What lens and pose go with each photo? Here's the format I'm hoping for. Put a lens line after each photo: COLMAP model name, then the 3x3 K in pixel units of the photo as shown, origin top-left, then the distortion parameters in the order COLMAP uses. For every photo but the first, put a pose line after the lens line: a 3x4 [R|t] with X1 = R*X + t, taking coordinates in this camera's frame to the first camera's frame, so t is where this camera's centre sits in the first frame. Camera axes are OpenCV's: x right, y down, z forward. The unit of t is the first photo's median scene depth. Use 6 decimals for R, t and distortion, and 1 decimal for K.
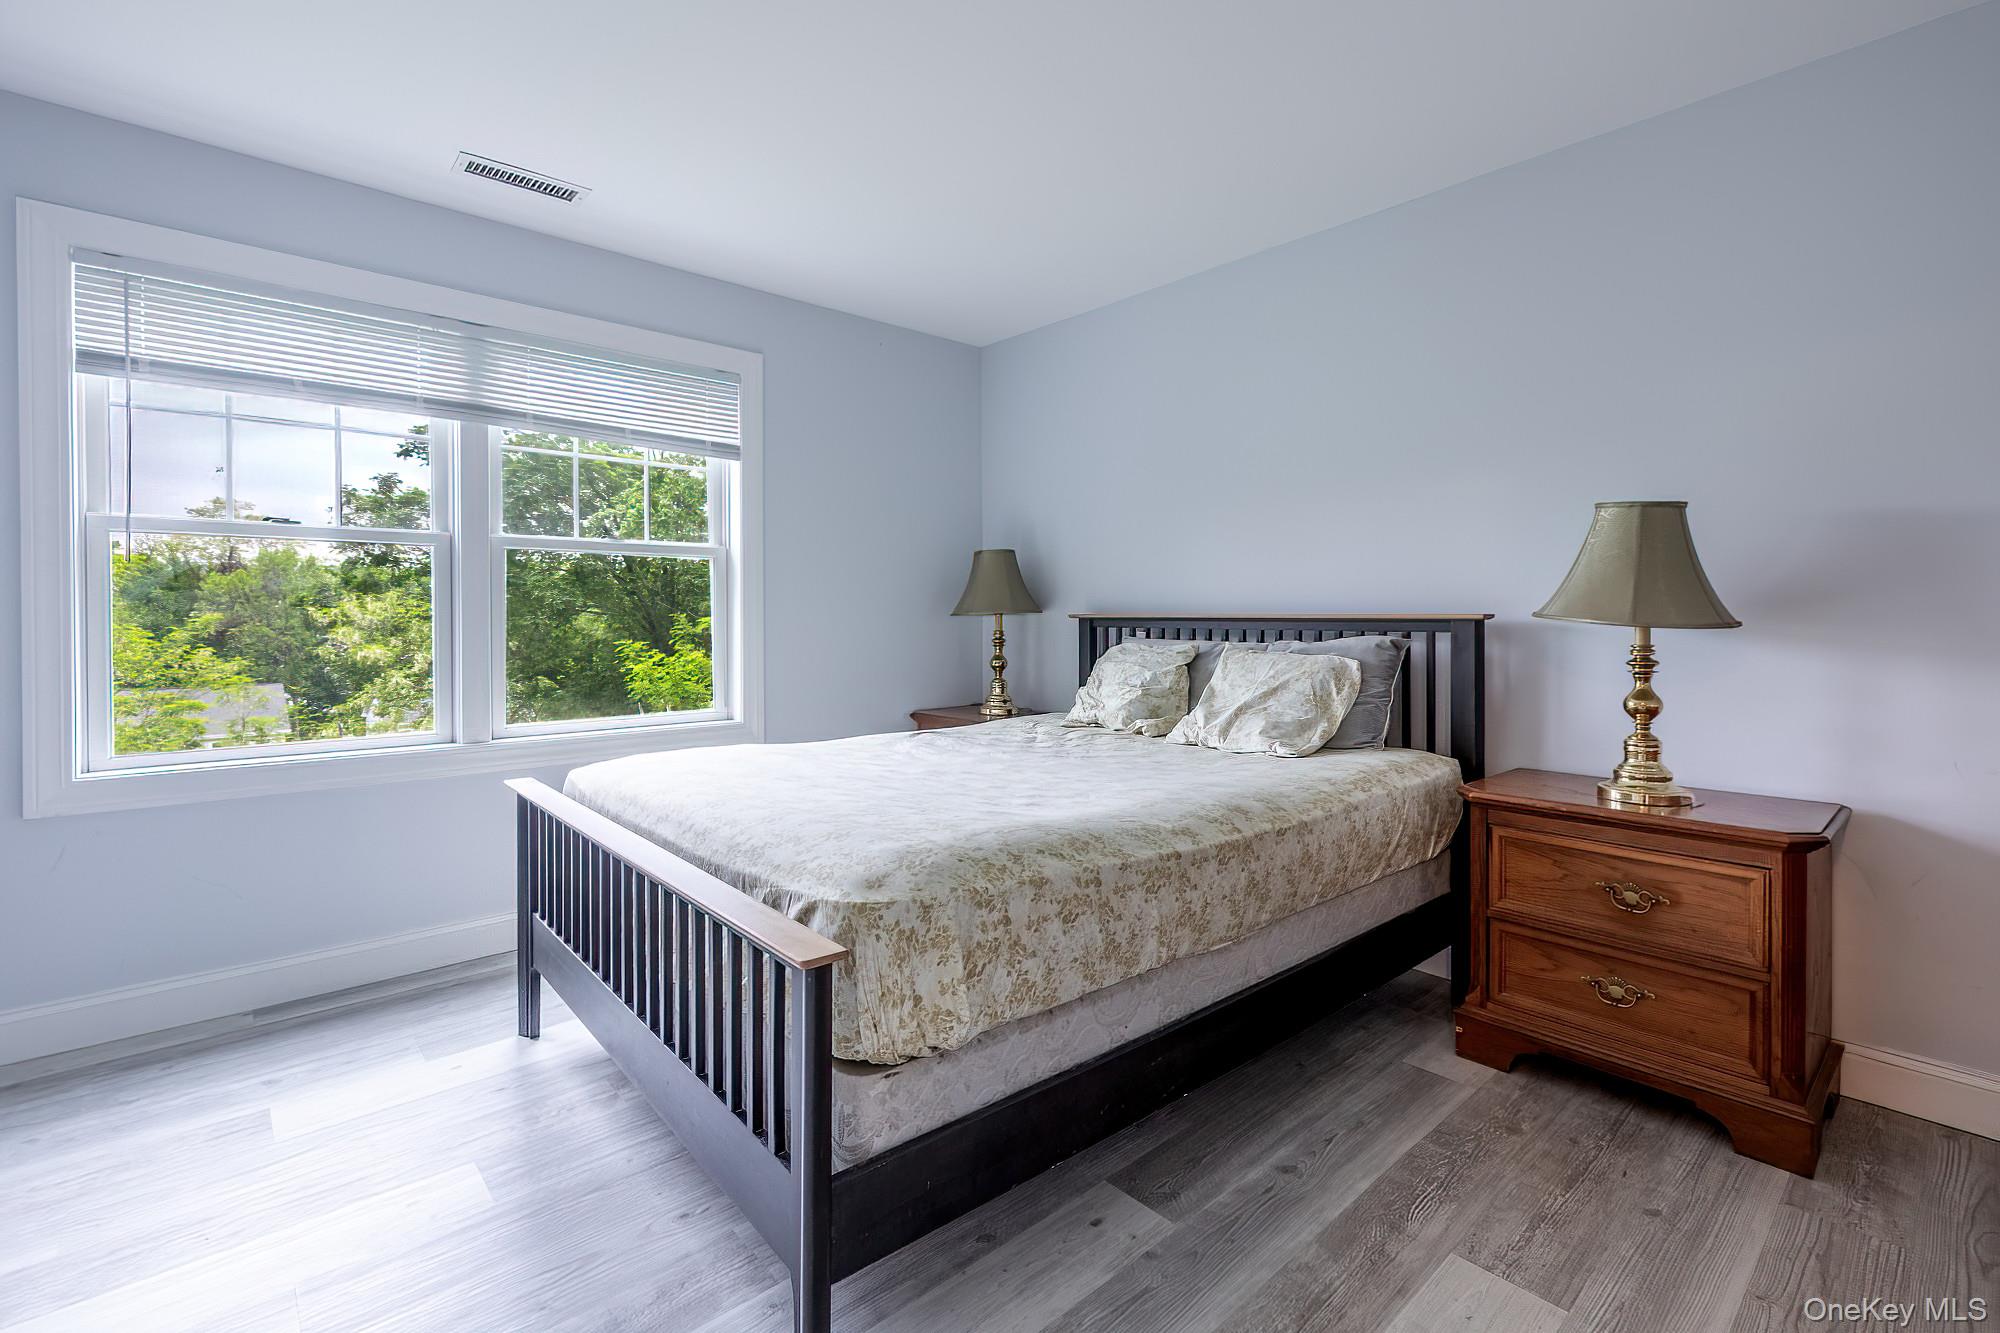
lens RADIAL K [[861.2, 0, 1007.2], [0, 861.2, 655.8], [0, 0, 1]] dist [-0.002728, -0.002683]
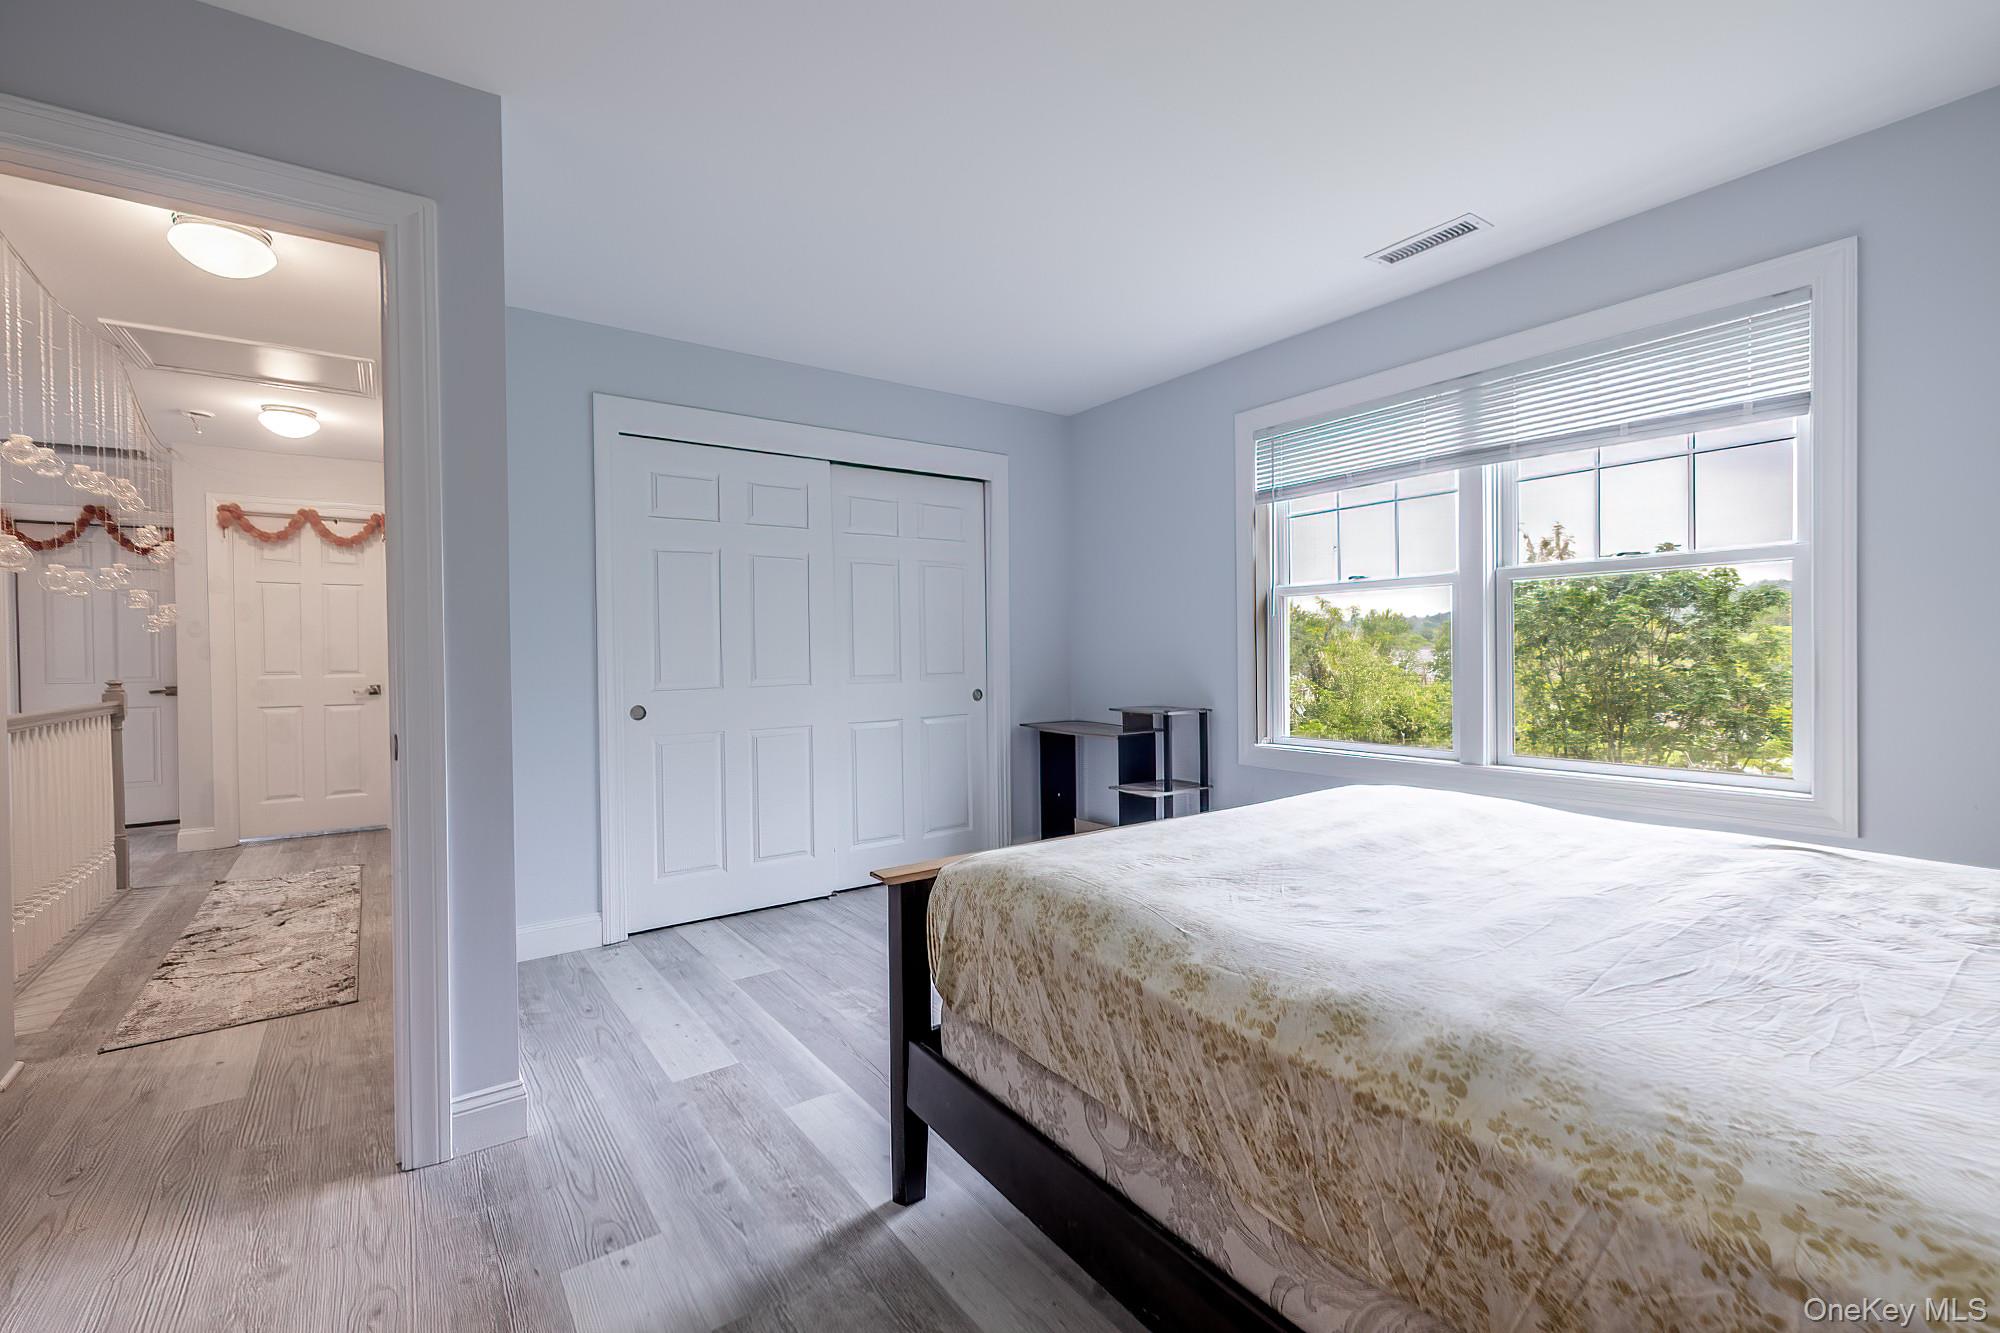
lens RADIAL K [[861.2, 0, 1002.5], [0, 861.2, 667.0], [0, 0, 1]] dist [-0.002728, -0.002683]
pose [[-0.097805, 0.018250, -0.995038, 0.747409], [-0.026639, 0.999426, 0.020949, -0.040313], [0.994849, 0.028556, -0.097263, 0.768494]]
